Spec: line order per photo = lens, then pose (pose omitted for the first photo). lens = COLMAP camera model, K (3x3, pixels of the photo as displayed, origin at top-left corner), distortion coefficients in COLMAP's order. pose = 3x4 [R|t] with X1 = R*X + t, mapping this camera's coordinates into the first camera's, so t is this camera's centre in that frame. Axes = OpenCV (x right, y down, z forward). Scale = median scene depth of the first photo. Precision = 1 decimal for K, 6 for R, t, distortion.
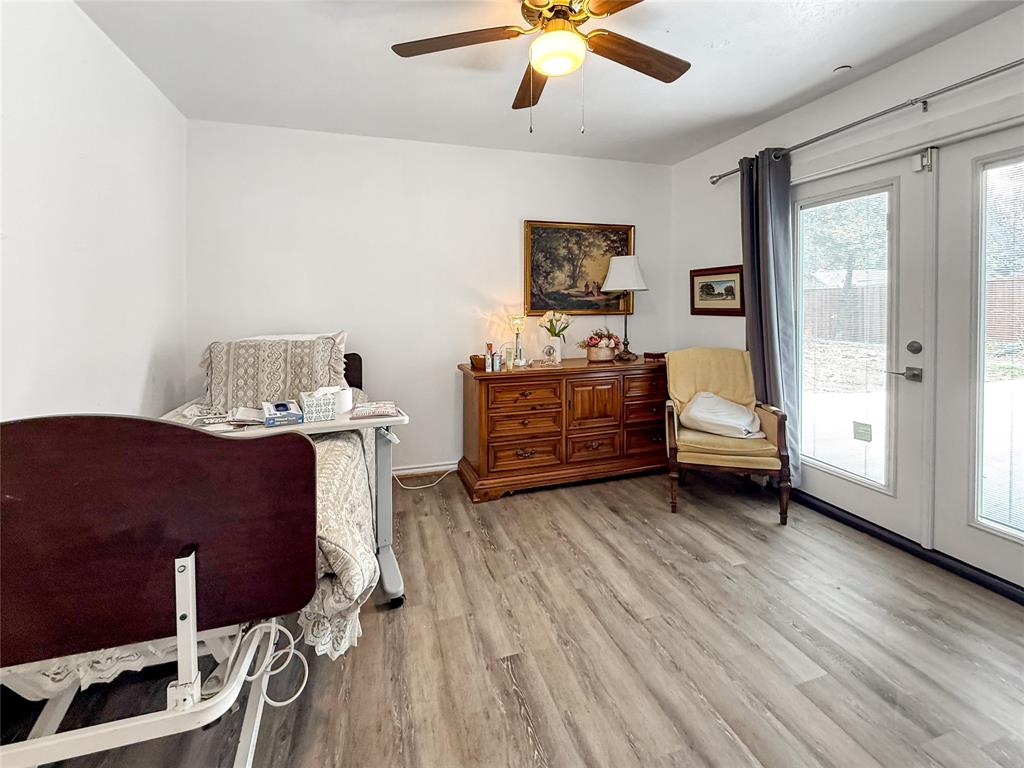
lens RADIAL K [[438.4, 0, 500.3], [0, 438.4, 310.6], [0, 0, 1]] dist [-0.001565, 0.001225]
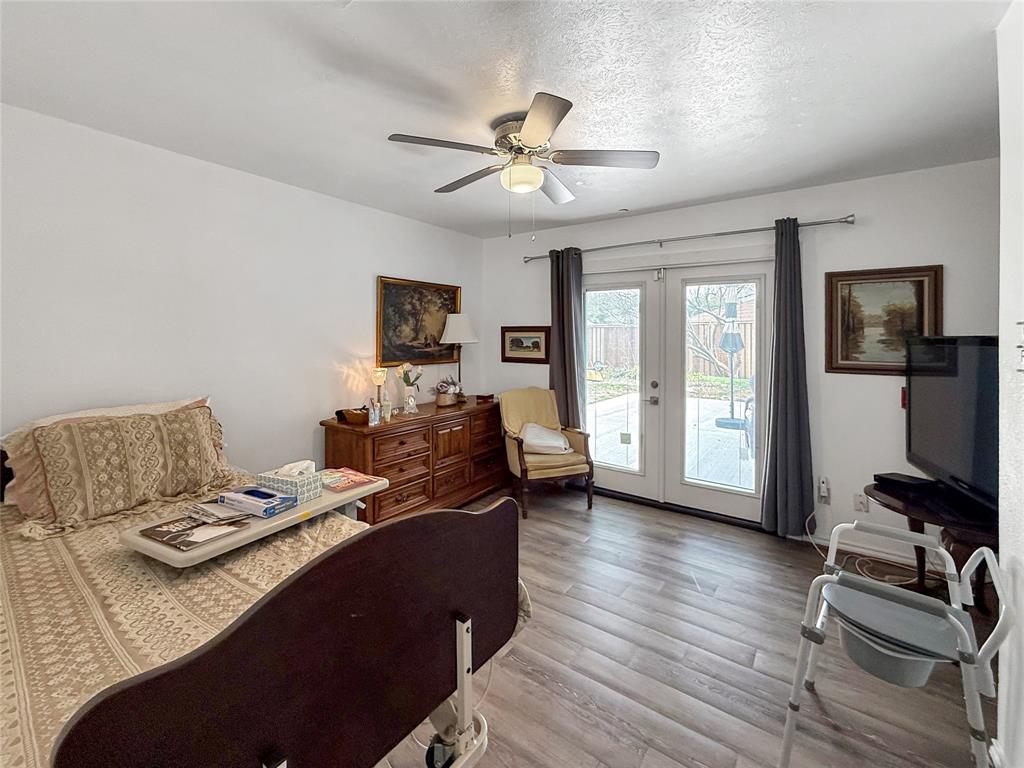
lens RADIAL K [[438.4, 0, 491.2], [0, 438.4, 339.5], [0, 0, 1]] dist [-0.001565, 0.001225]
pose [[0.814152, 0.004920, 0.580631, -0.376208], [-0.000276, 0.999967, -0.008086, -0.052519], [-0.580652, 0.006423, 0.814126, -0.005267]]
